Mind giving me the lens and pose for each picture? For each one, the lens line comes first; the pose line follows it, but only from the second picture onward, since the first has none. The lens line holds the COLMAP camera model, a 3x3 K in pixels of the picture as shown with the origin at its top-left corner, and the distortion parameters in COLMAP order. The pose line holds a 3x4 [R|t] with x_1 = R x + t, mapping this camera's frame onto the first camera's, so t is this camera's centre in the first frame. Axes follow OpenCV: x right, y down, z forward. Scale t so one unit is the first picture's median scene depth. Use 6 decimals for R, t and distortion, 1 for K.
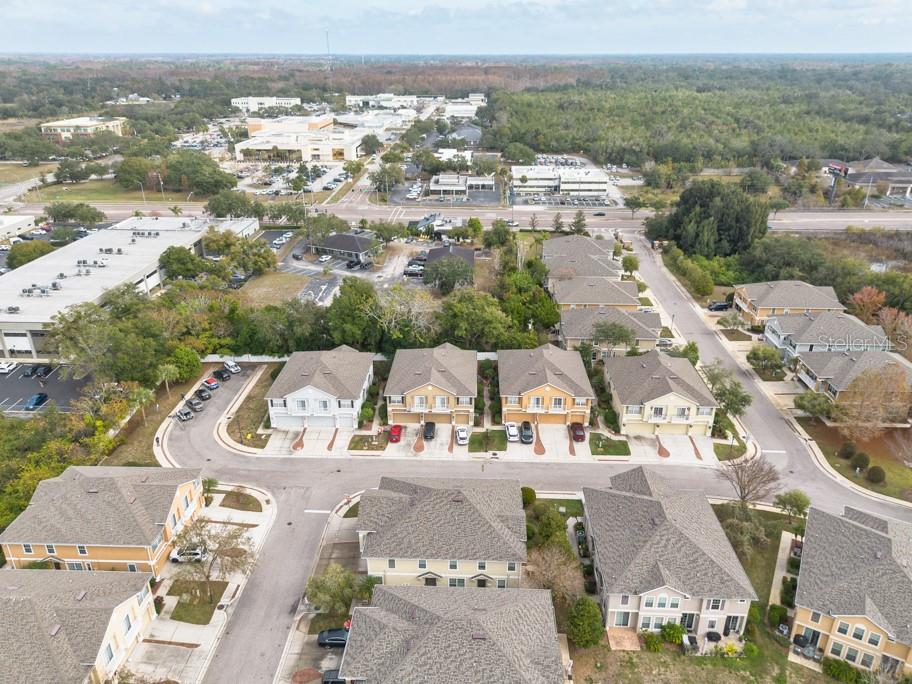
lens RADIAL K [[651.2, 0, 456.0], [0, 651.2, 342.0], [0, 0, 1]] dist [0.064884, -0.068796]
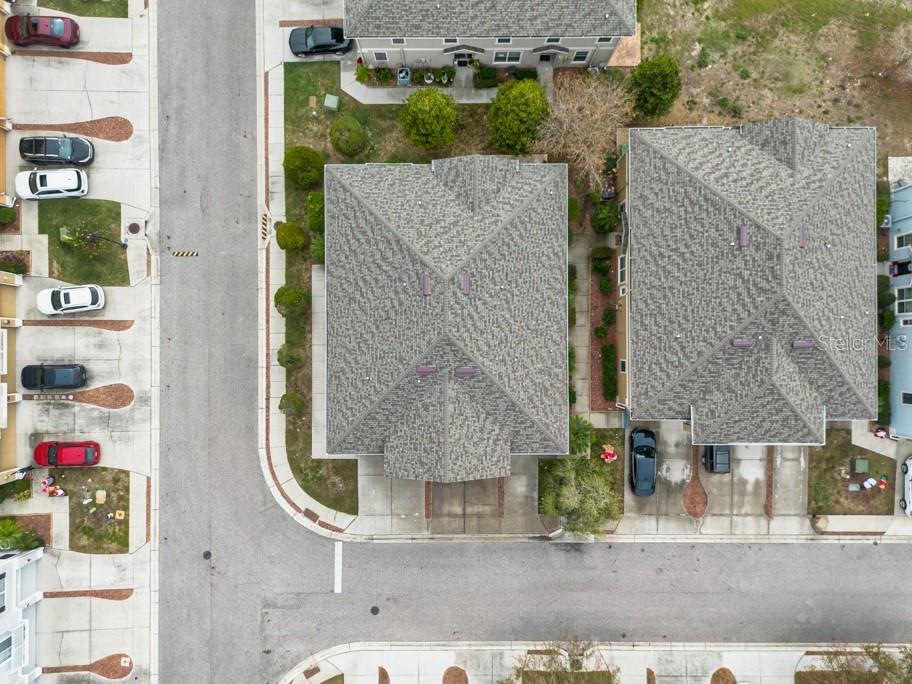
lens RADIAL K [[651.2, 0, 456.0], [0, 651.2, 342.0], [0, 0, 1]] dist [0.064884, -0.068796]
pose [[-0.041972, -0.999088, 0.007812, -0.033180], [0.401060, -0.009687, 0.916000, -0.160205], [-0.915090, 0.041579, 0.401101, 0.601648]]
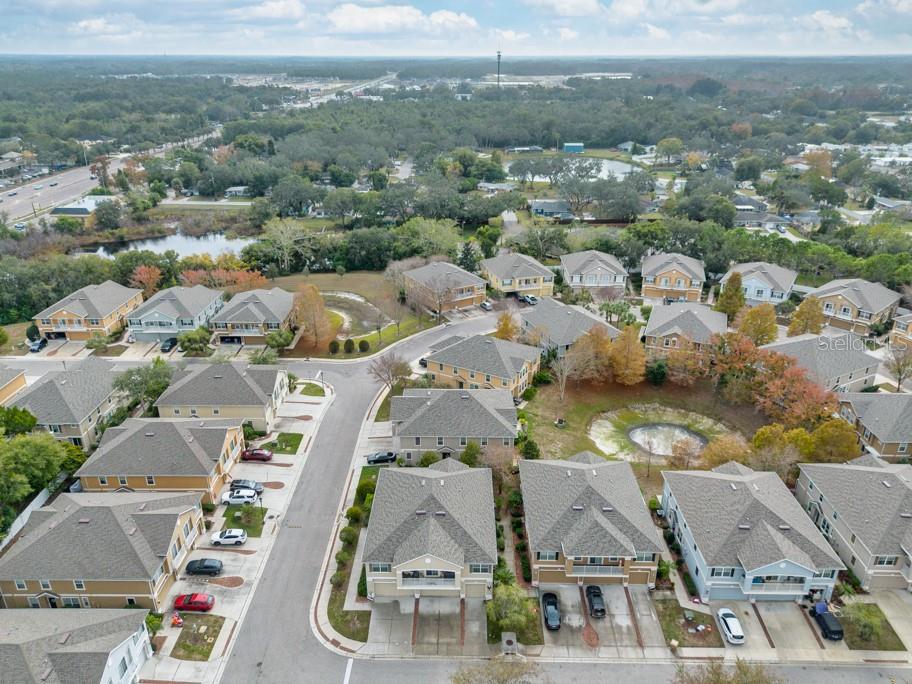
lens RADIAL K [[651.2, 0, 456.0], [0, 651.2, 342.0], [0, 0, 1]] dist [0.064884, -0.068796]
pose [[-0.026324, -0.401053, 0.915677, -0.651030], [0.402817, 0.834080, 0.376895, -0.253118], [-0.914902, 0.378771, 0.139595, 0.552802]]
